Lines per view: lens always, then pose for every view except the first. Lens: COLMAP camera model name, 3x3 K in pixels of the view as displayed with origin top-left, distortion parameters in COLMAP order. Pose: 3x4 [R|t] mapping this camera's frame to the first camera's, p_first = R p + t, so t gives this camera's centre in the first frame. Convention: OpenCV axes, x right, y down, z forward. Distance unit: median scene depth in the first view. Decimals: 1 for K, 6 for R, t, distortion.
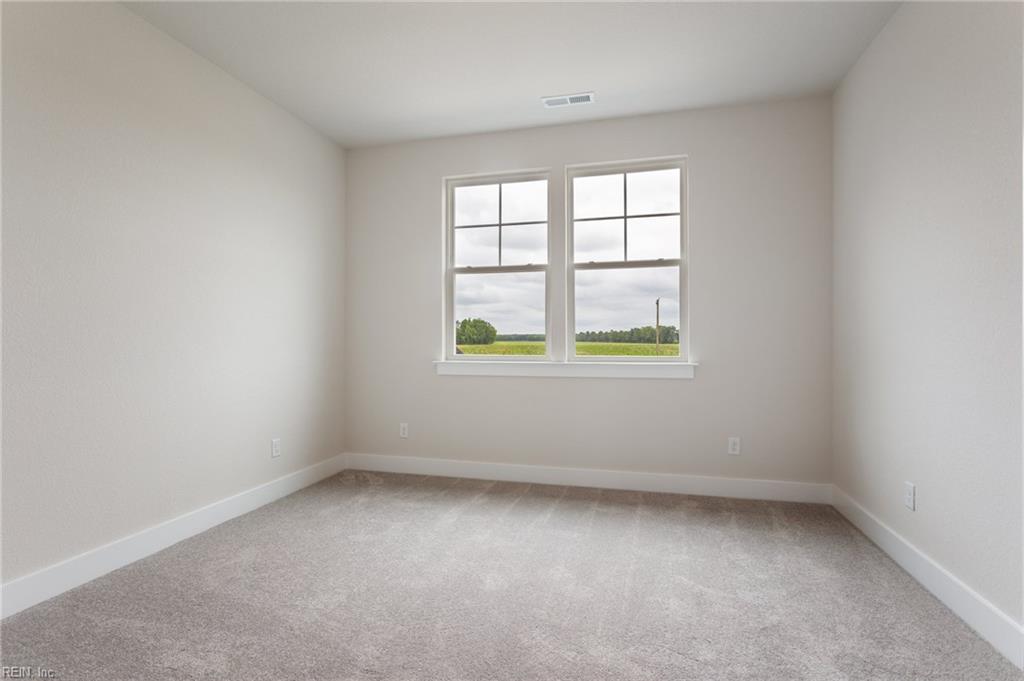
lens RADIAL K [[497.6, 0, 507.0], [0, 497.6, 332.5], [0, 0, 1]] dist [0.013776, -0.000281]
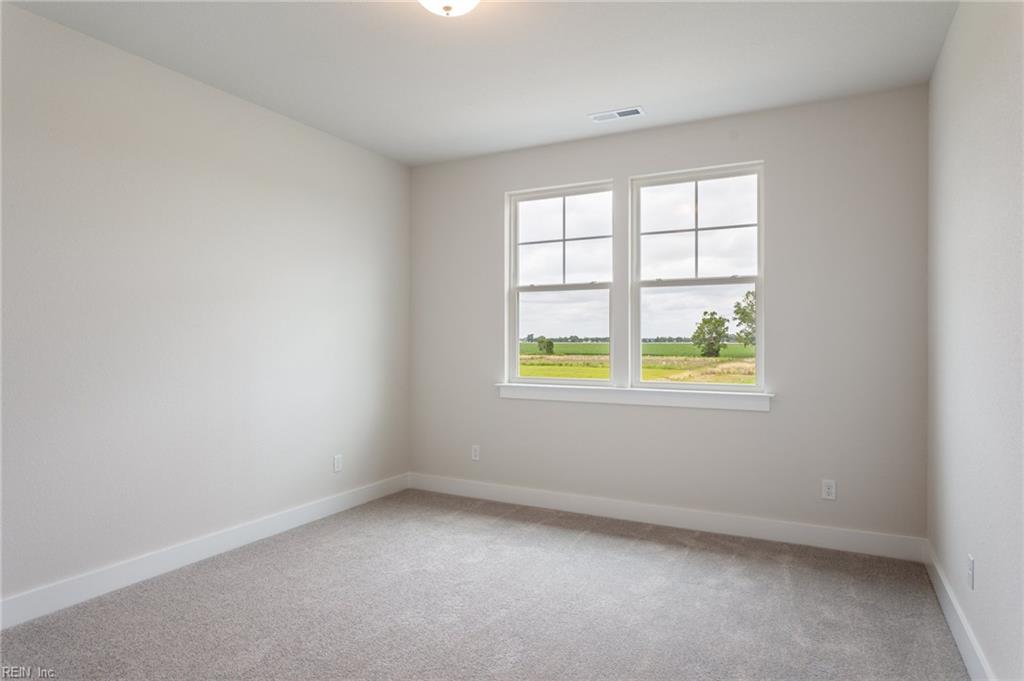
lens RADIAL K [[606.8, 0, 515.2], [0, 606.8, 346.0], [0, 0, 1]] dist [0.000322, -0.000682]
pose [[0.972372, 0.008167, -0.233296, 0.174096], [-0.004094, 0.999831, 0.017938, -0.038298], [0.233403, -0.016488, 0.972240, -0.145767]]
